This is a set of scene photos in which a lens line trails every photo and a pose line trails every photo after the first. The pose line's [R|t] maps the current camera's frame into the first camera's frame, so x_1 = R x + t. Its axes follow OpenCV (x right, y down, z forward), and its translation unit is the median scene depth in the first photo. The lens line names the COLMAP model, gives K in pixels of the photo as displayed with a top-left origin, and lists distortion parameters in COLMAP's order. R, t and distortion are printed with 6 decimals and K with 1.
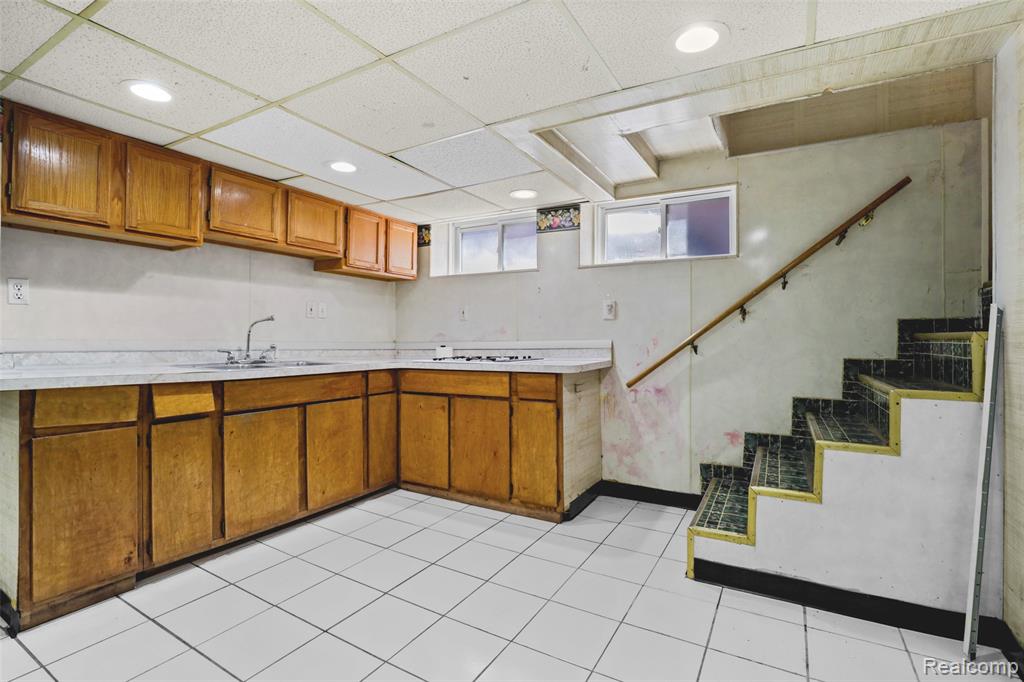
lens RADIAL K [[481.0, 0, 511.3], [0, 481.0, 336.9], [0, 0, 1]] dist [-0.032760, 0.001317]
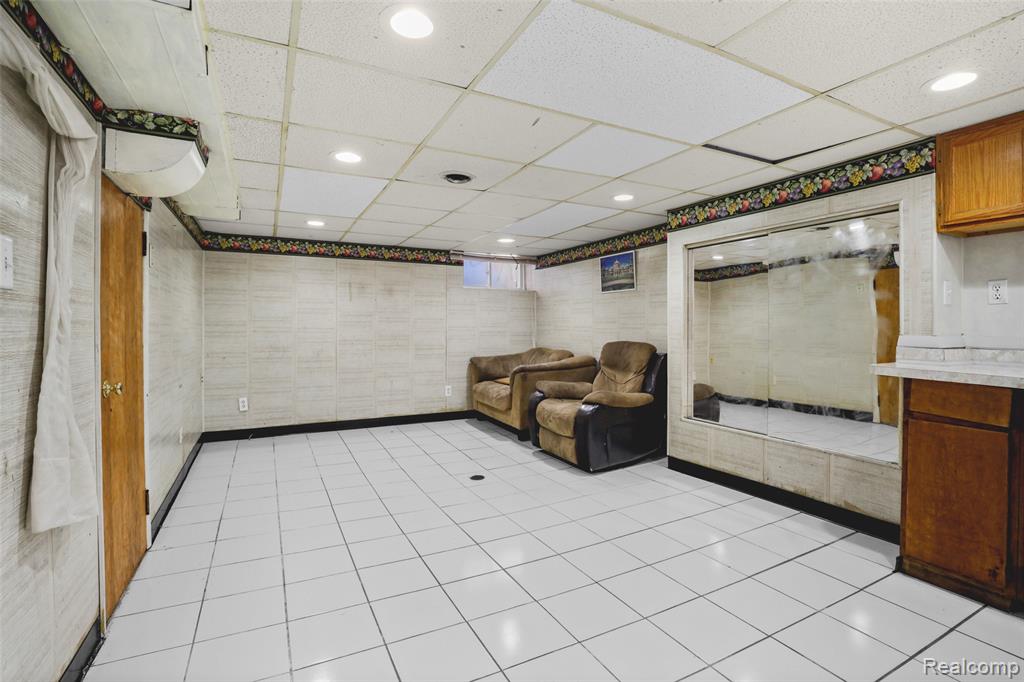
lens RADIAL K [[481.0, 0, 513.5], [0, 481.0, 331.6], [0, 0, 1]] dist [-0.032760, 0.001317]
pose [[-0.535957, 0.000319, -0.844245, 0.313178], [-0.003289, 0.999992, 0.002466, -0.003958], [0.844239, 0.004099, -0.535951, 0.448253]]
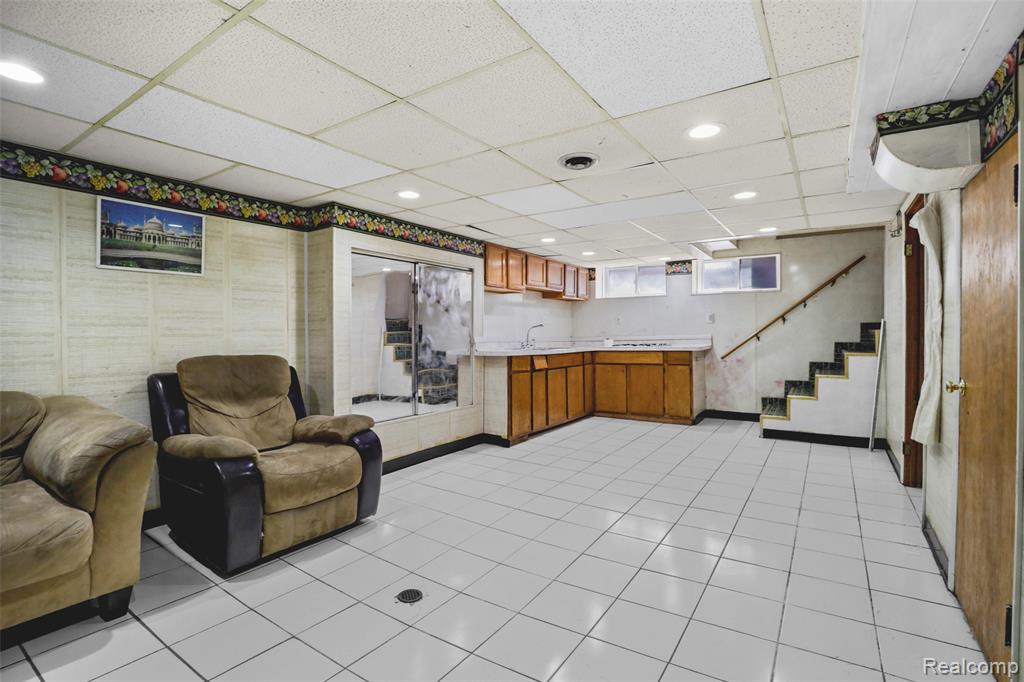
lens RADIAL K [[481.0, 0, 511.4], [0, 481.0, 339.4], [0, 0, 1]] dist [-0.032760, 0.001317]
pose [[0.998000, -0.011080, -0.062243, -0.509971], [0.011959, 0.999834, 0.013774, -0.009741], [0.062080, -0.014491, 0.997966, -1.022451]]
